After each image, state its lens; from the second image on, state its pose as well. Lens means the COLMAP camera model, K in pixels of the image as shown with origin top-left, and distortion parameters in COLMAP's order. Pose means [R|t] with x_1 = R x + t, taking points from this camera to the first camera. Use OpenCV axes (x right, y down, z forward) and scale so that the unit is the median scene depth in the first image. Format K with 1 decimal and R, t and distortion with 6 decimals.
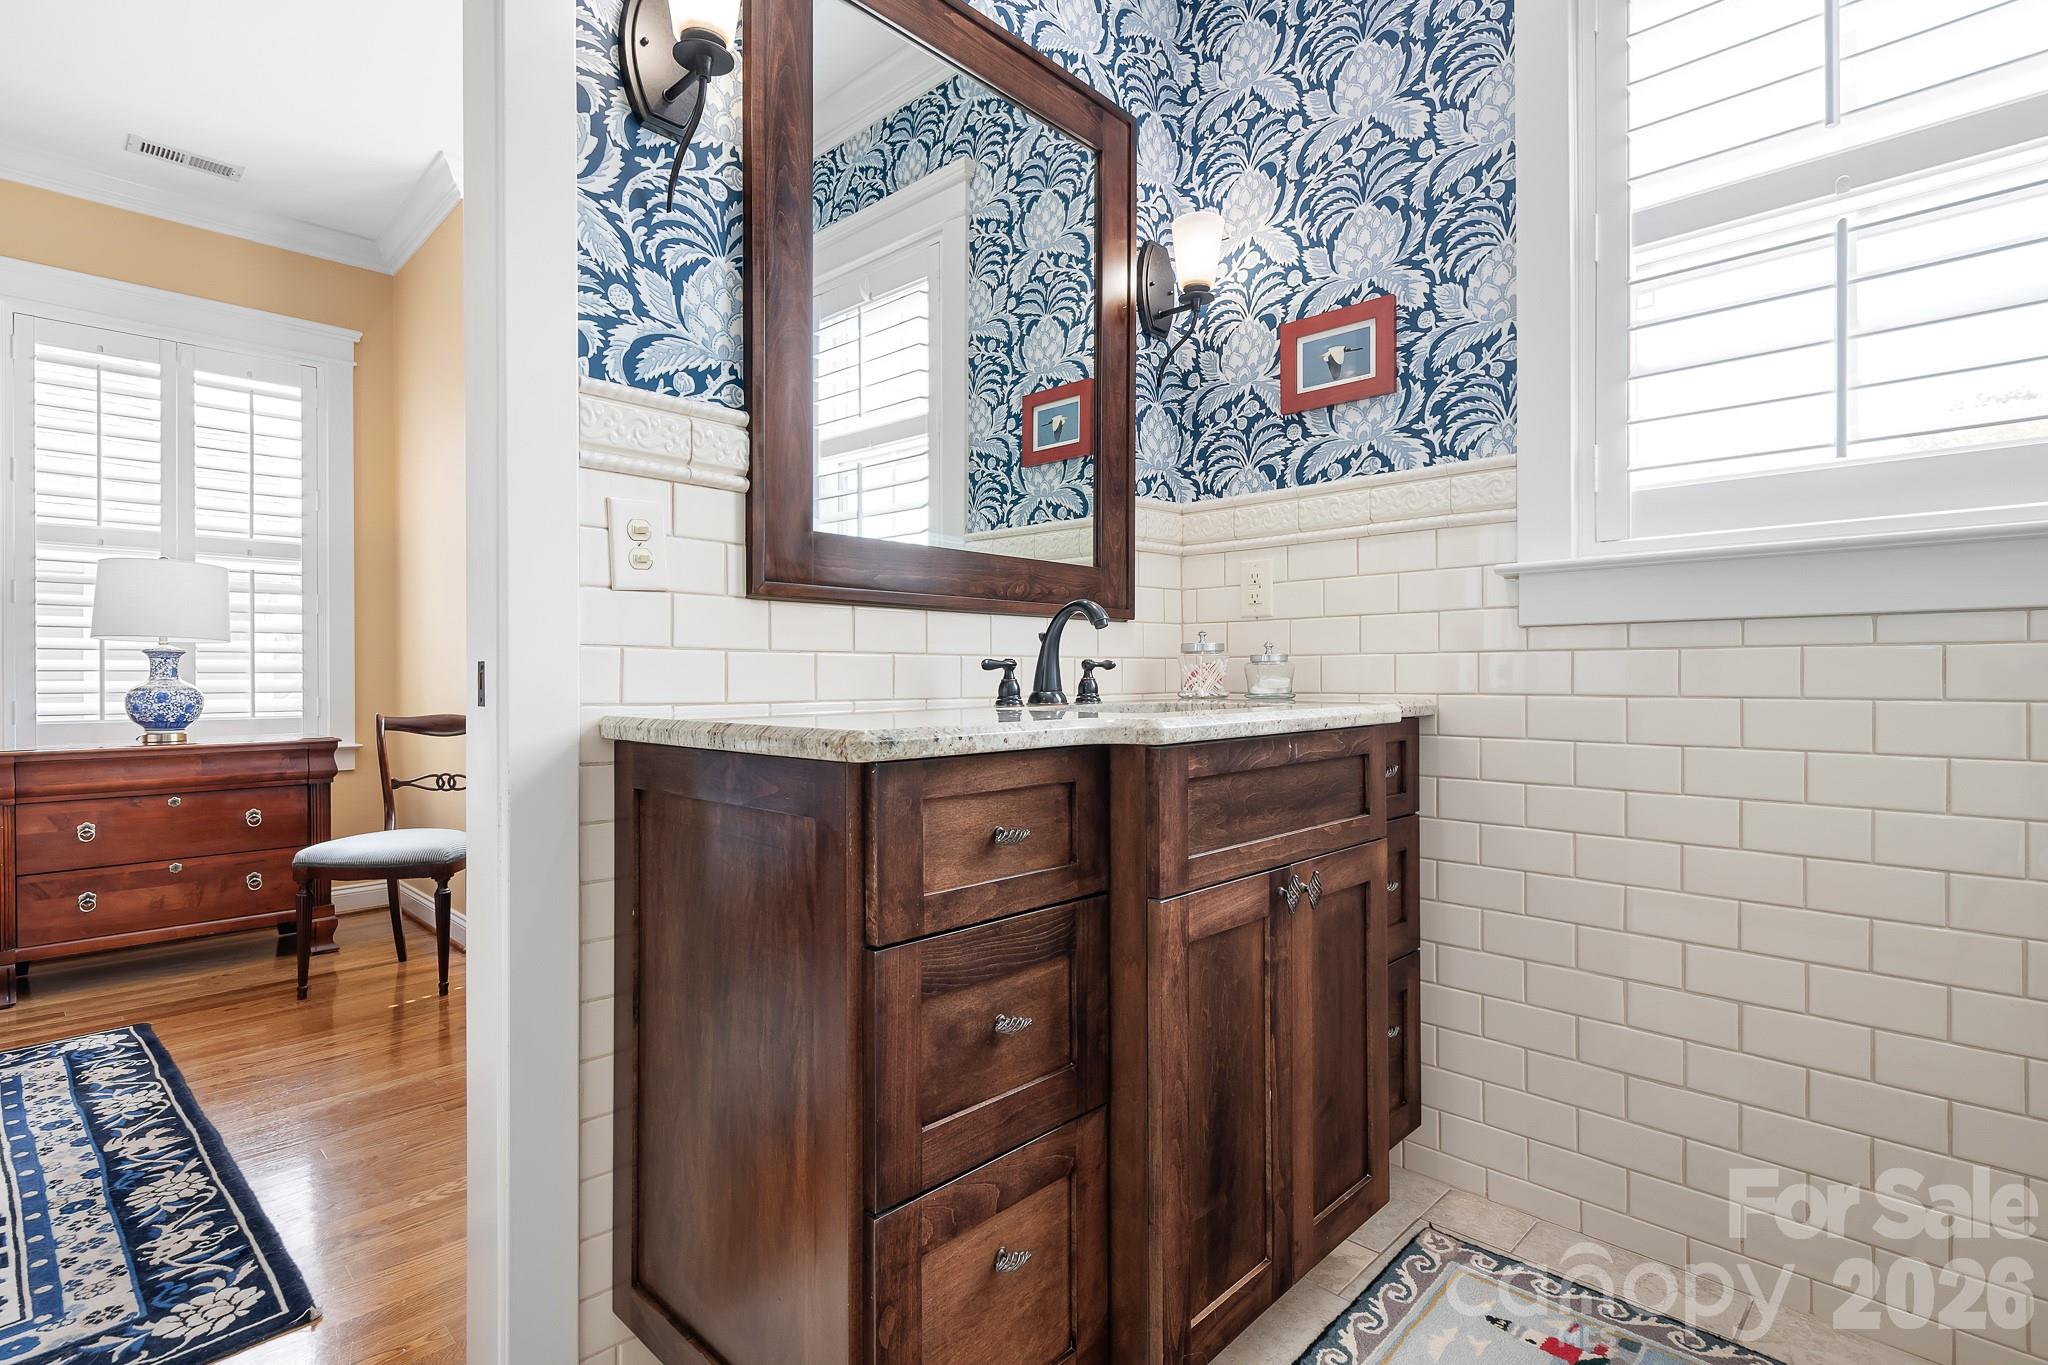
lens RADIAL K [[990.7, 0, 1026.7], [0, 990.7, 680.8], [0, 0, 1]] dist [0.015422, -0.003962]
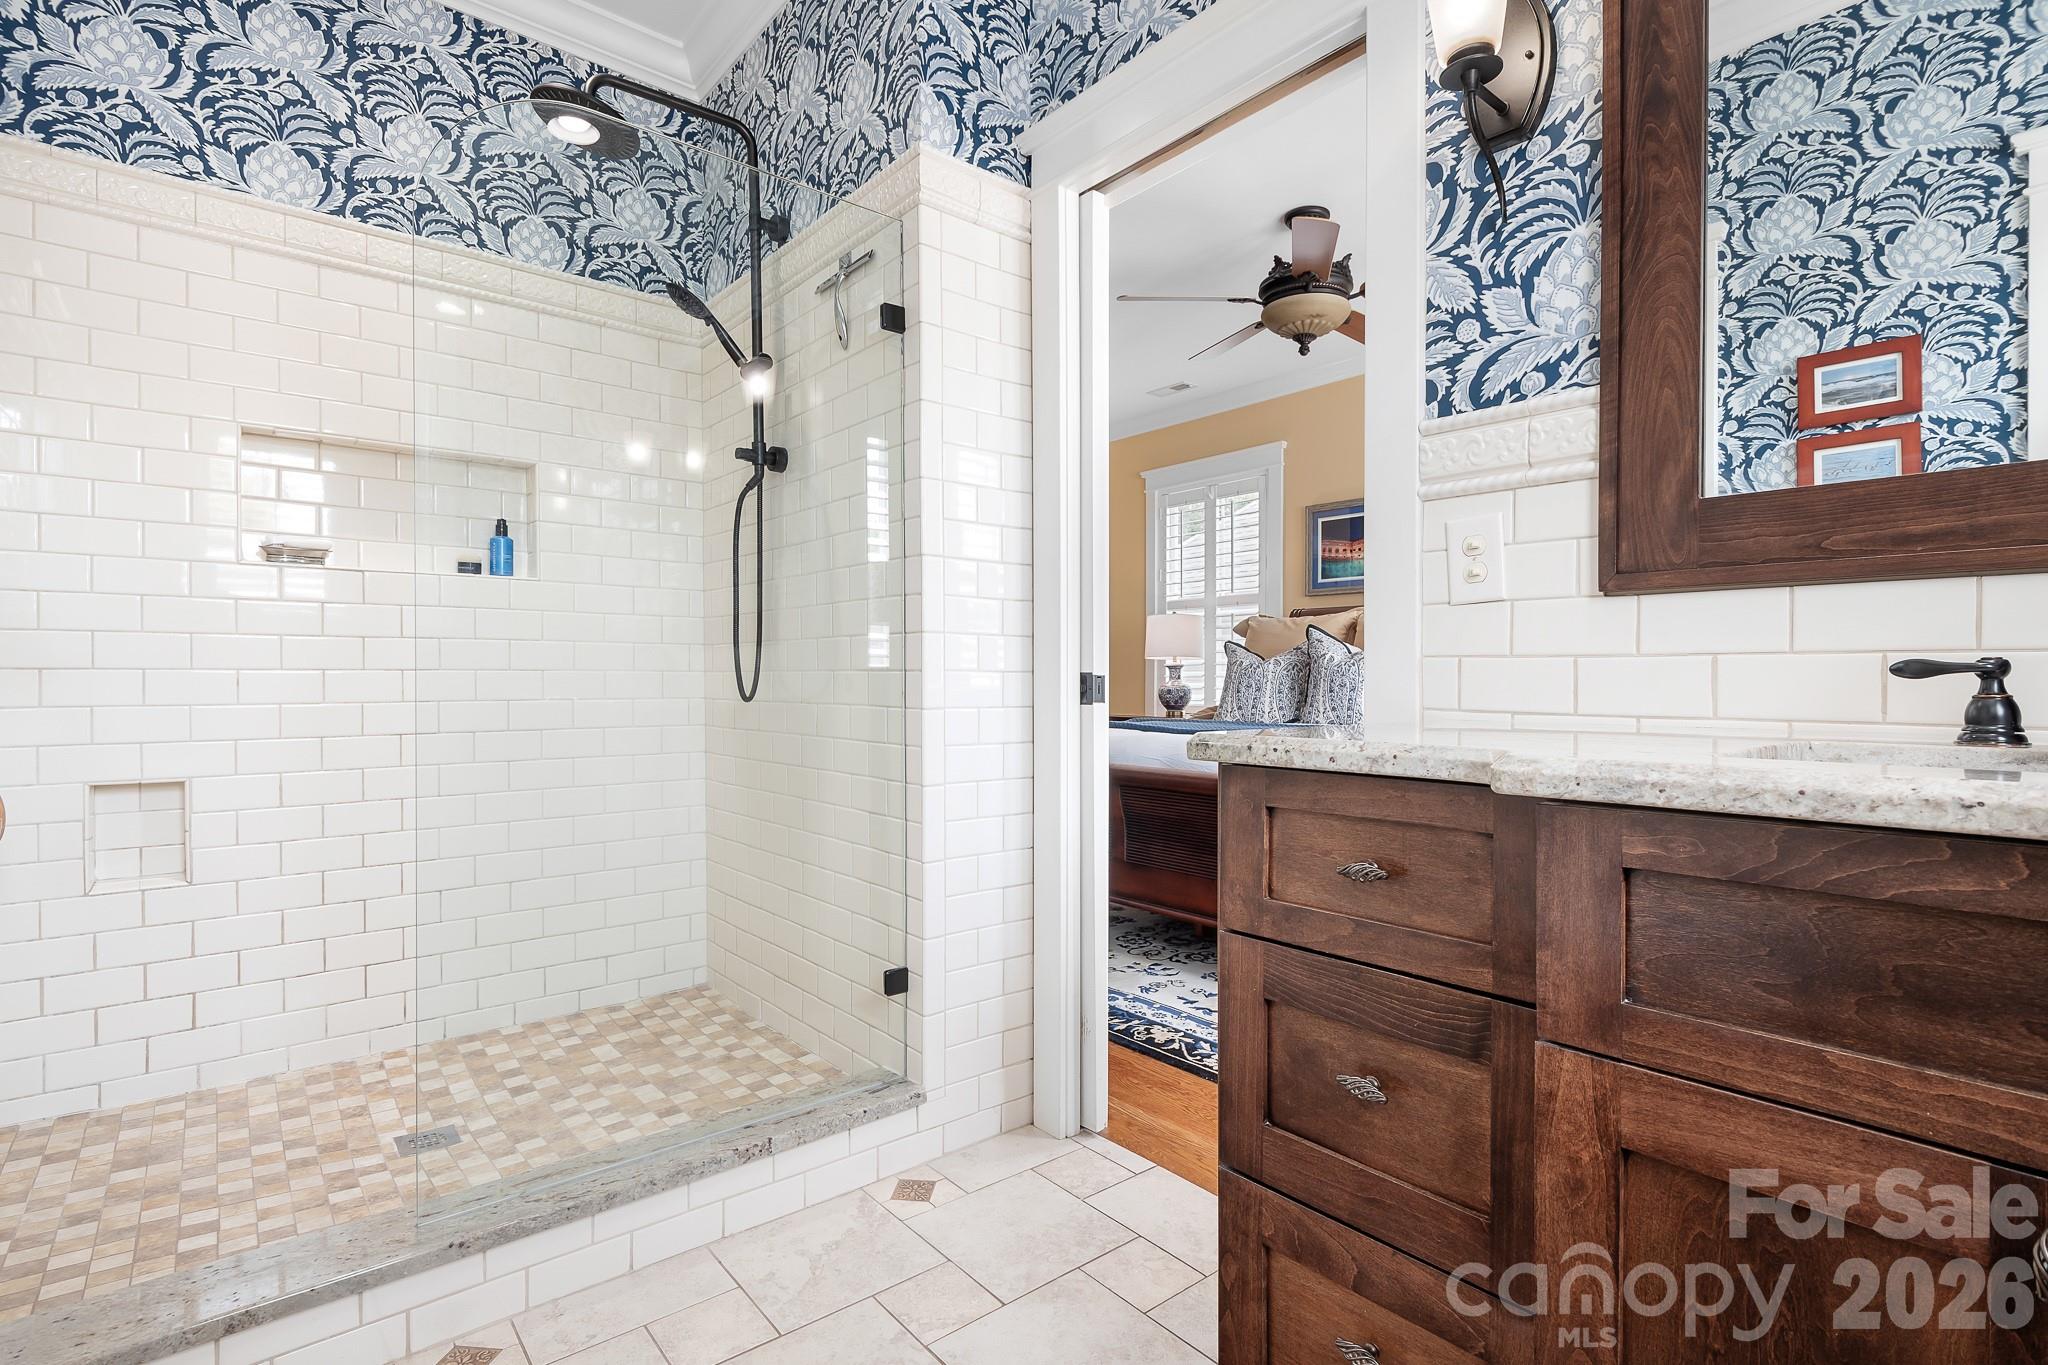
lens RADIAL K [[990.7, 0, 1038.3], [0, 990.7, 691.6], [0, 0, 1]] dist [0.015422, -0.003962]
pose [[-0.096964, 0.018120, -0.995123, 0.675789], [-0.006315, 0.999803, 0.018821, -0.012644], [0.995268, 0.008109, -0.096831, 0.612214]]
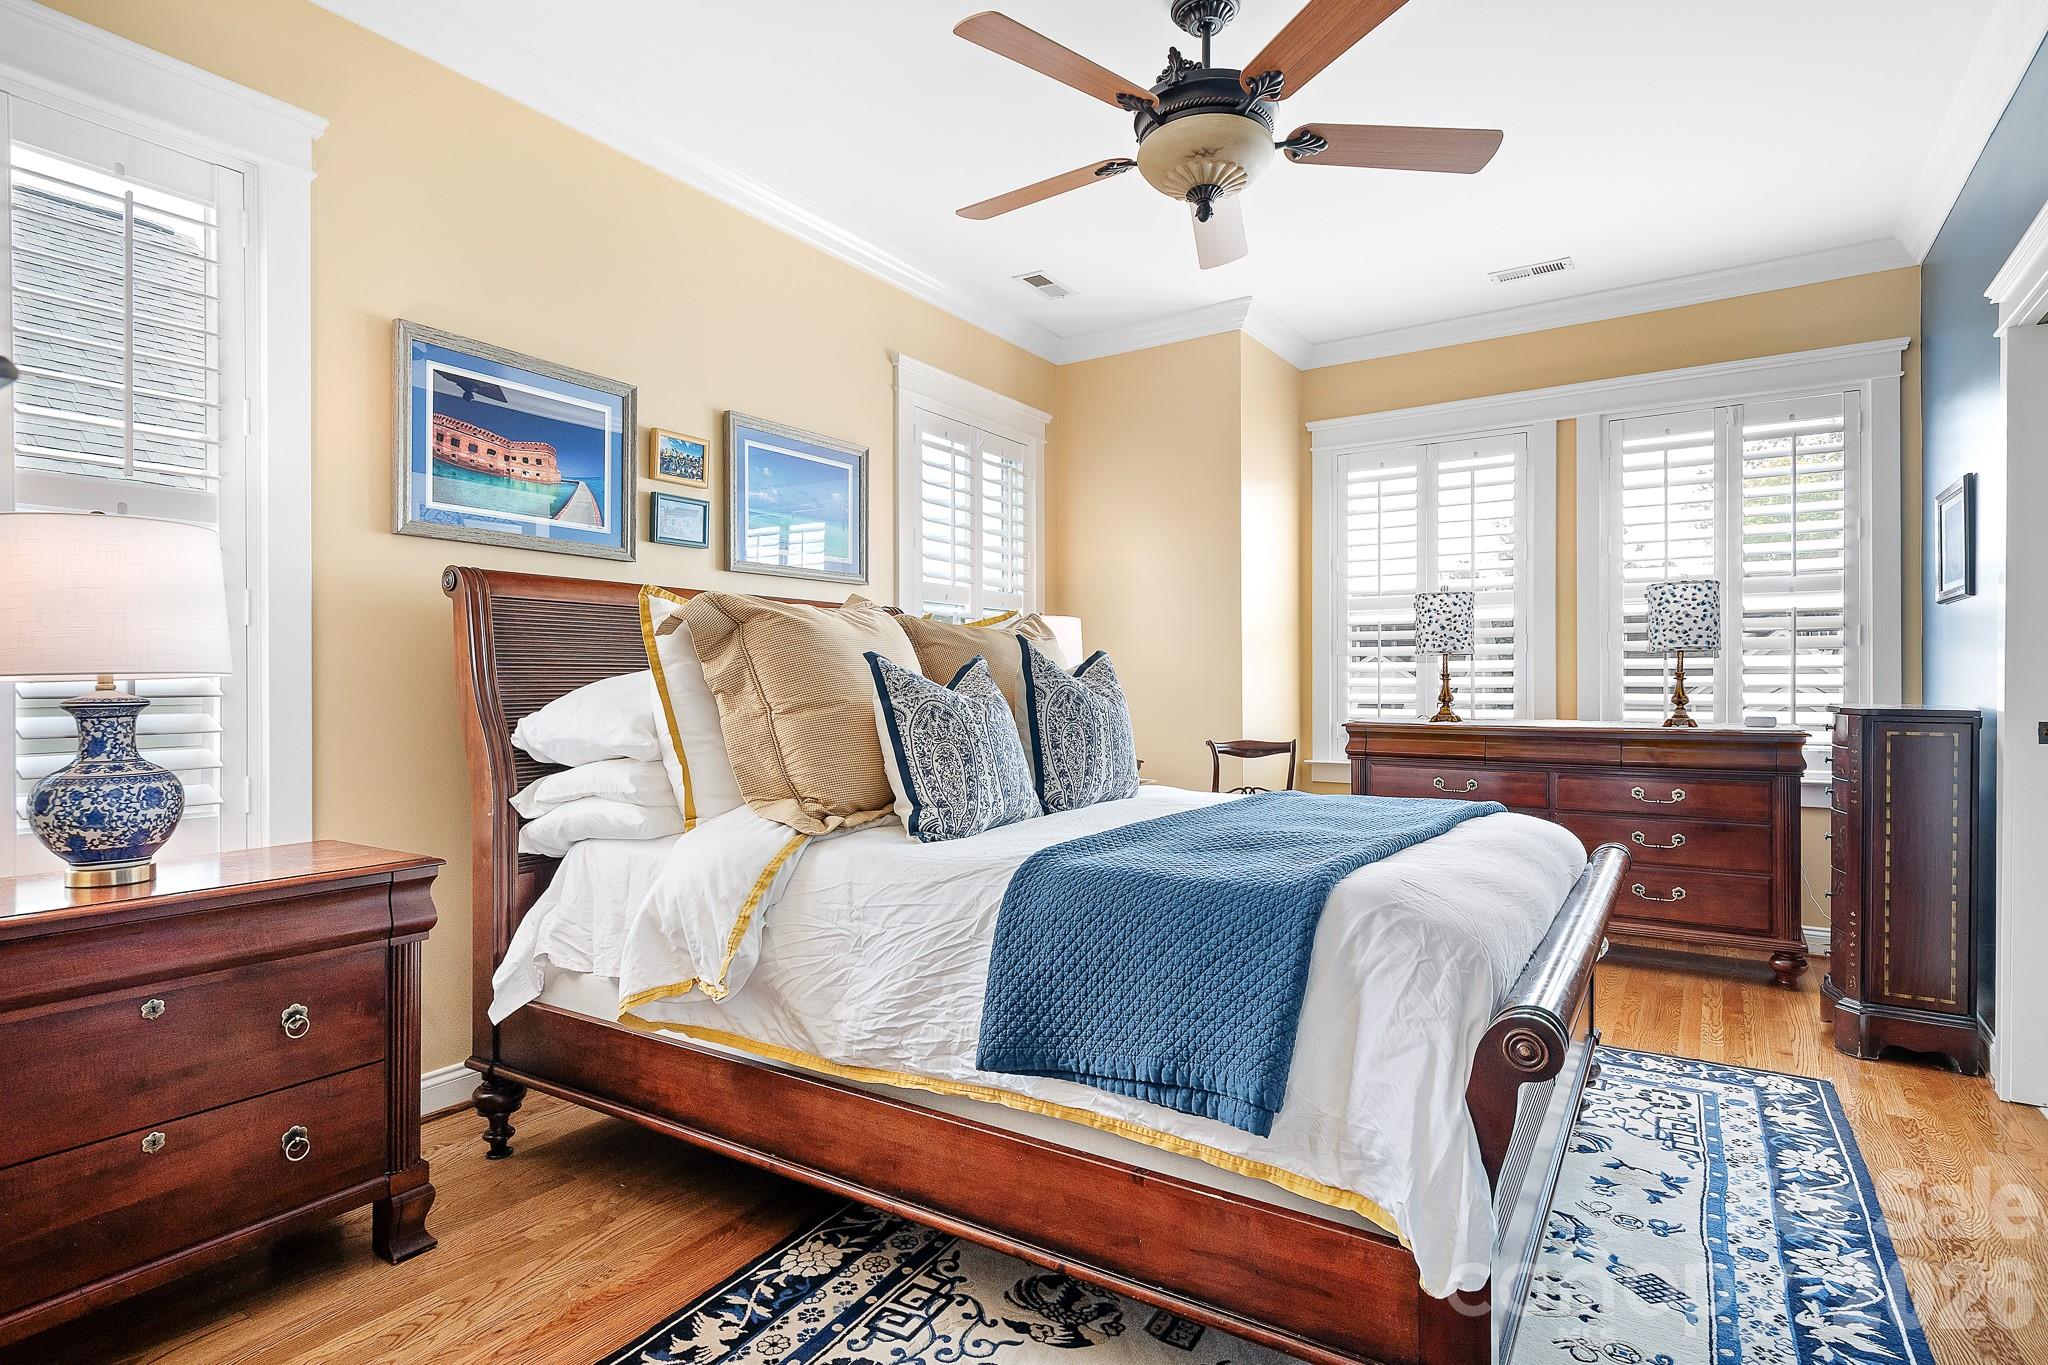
lens RADIAL K [[1068.2, 0, 1015.3], [0, 1068.2, 689.4], [0, 0, 1]] dist [0.016528, 0.001260]
pose [[0.979105, 0.002486, 0.203342, -2.603854], [-0.002194, 0.999996, -0.001658, -0.065853], [-0.203345, 0.001177, 0.979106, -0.611333]]
